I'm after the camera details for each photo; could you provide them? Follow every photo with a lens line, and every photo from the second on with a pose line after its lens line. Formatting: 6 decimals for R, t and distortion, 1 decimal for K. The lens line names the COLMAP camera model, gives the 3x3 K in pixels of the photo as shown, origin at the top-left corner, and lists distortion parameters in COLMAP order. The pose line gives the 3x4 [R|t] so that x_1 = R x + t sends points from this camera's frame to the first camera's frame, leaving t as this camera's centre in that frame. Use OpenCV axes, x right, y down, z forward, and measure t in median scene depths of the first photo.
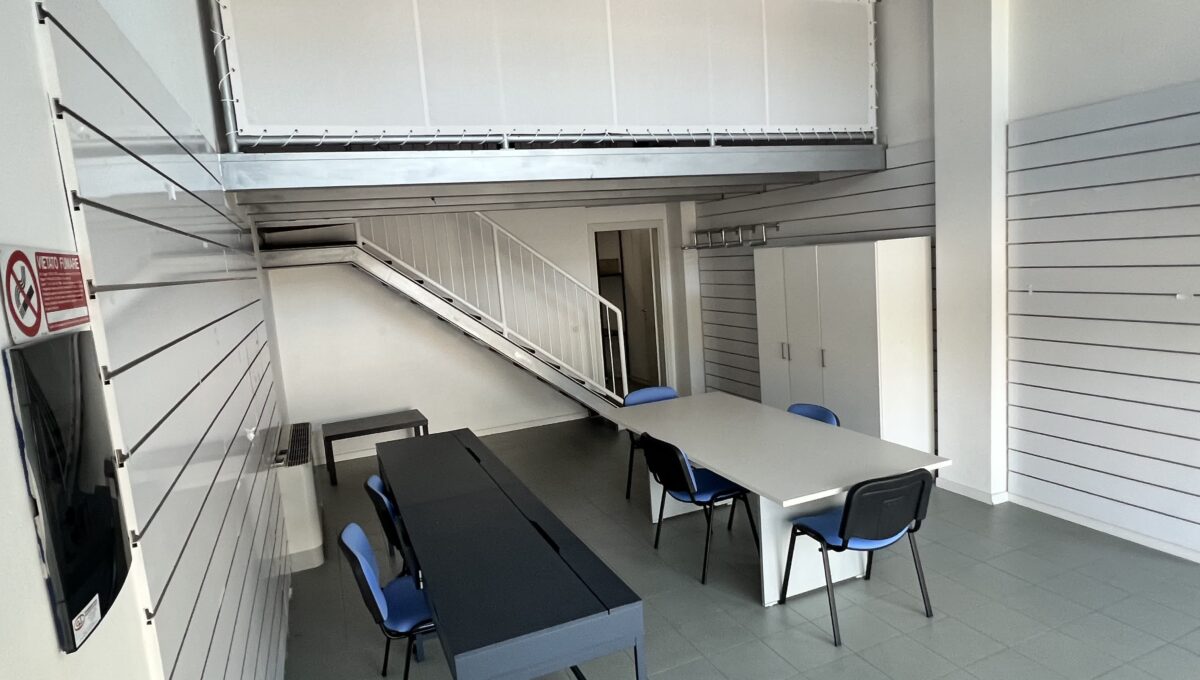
lens RADIAL K [[679.1, 0, 597.8], [0, 679.1, 343.4], [0, 0, 1]] dist [-0.006389, -0.000486]
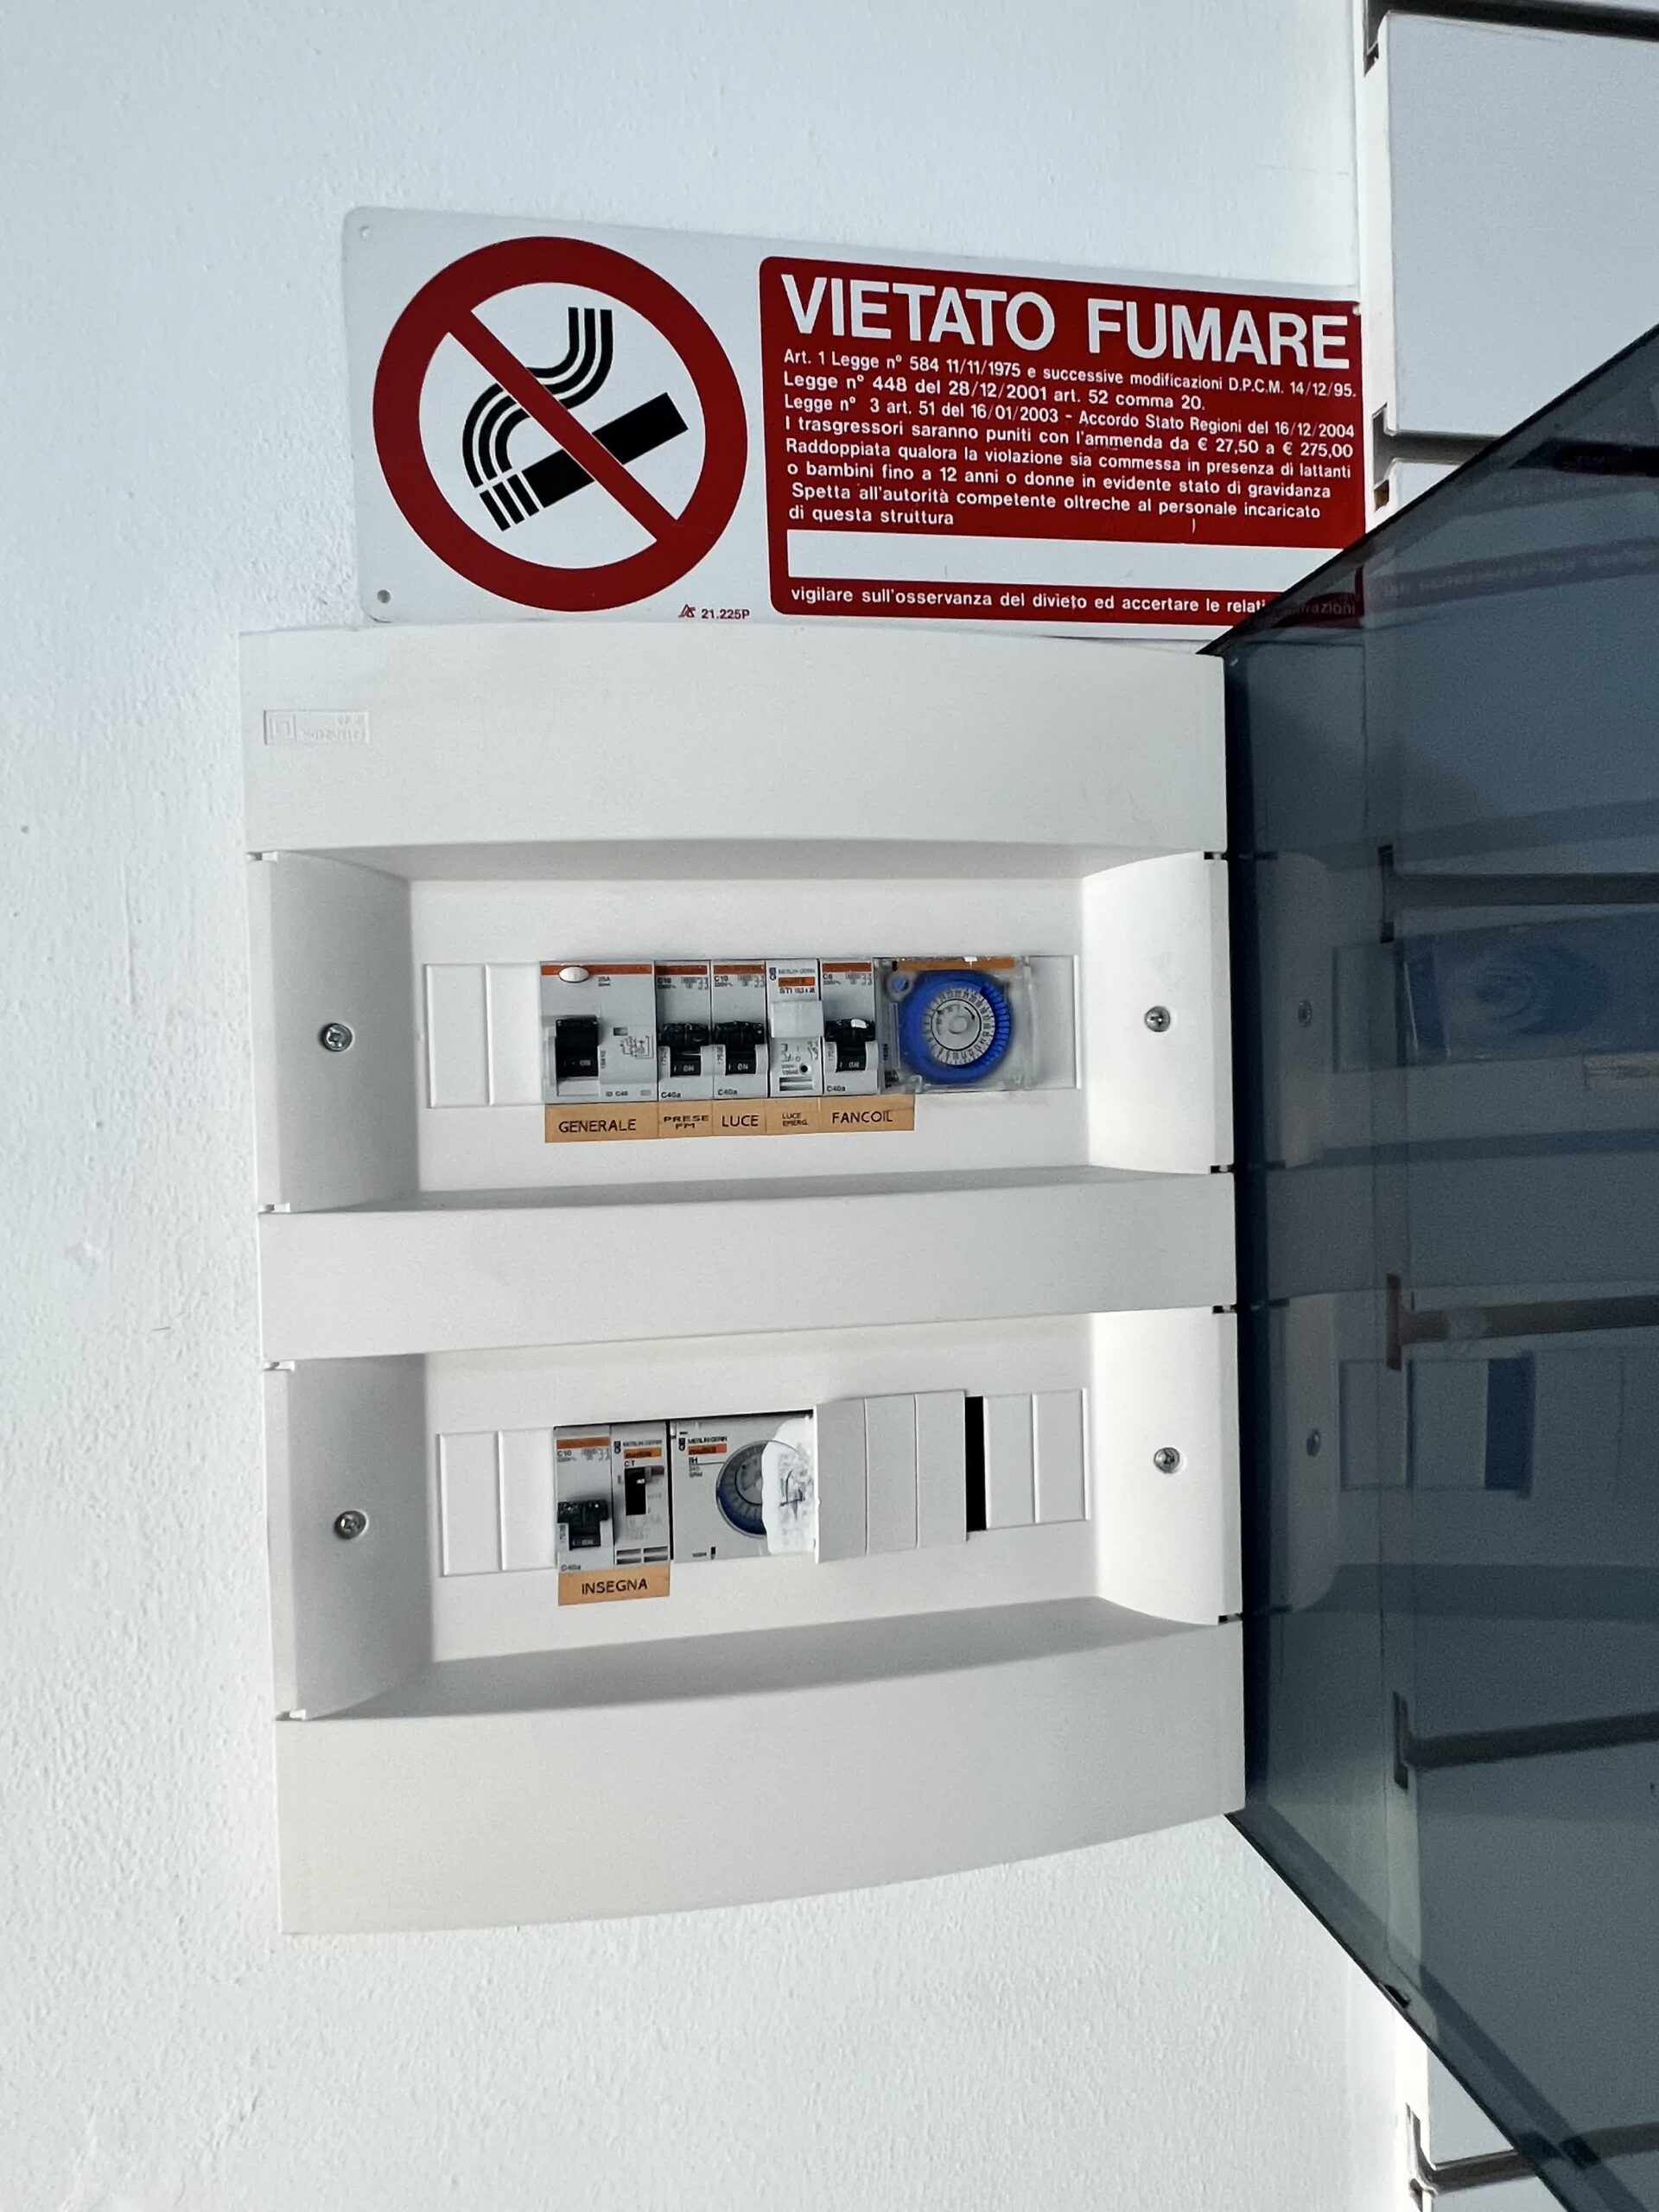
lens RADIAL K [[1243.3, 0, 819.2], [0, 1243.3, 1090.1], [0, 0, 1]] dist [0.000757, -0.002200]
pose [[-0.244569, 0.098474, -0.964619, -0.399414], [-0.081412, 0.989231, 0.121628, 0.090109], [0.966208, 0.108278, -0.233918, 1.134434]]
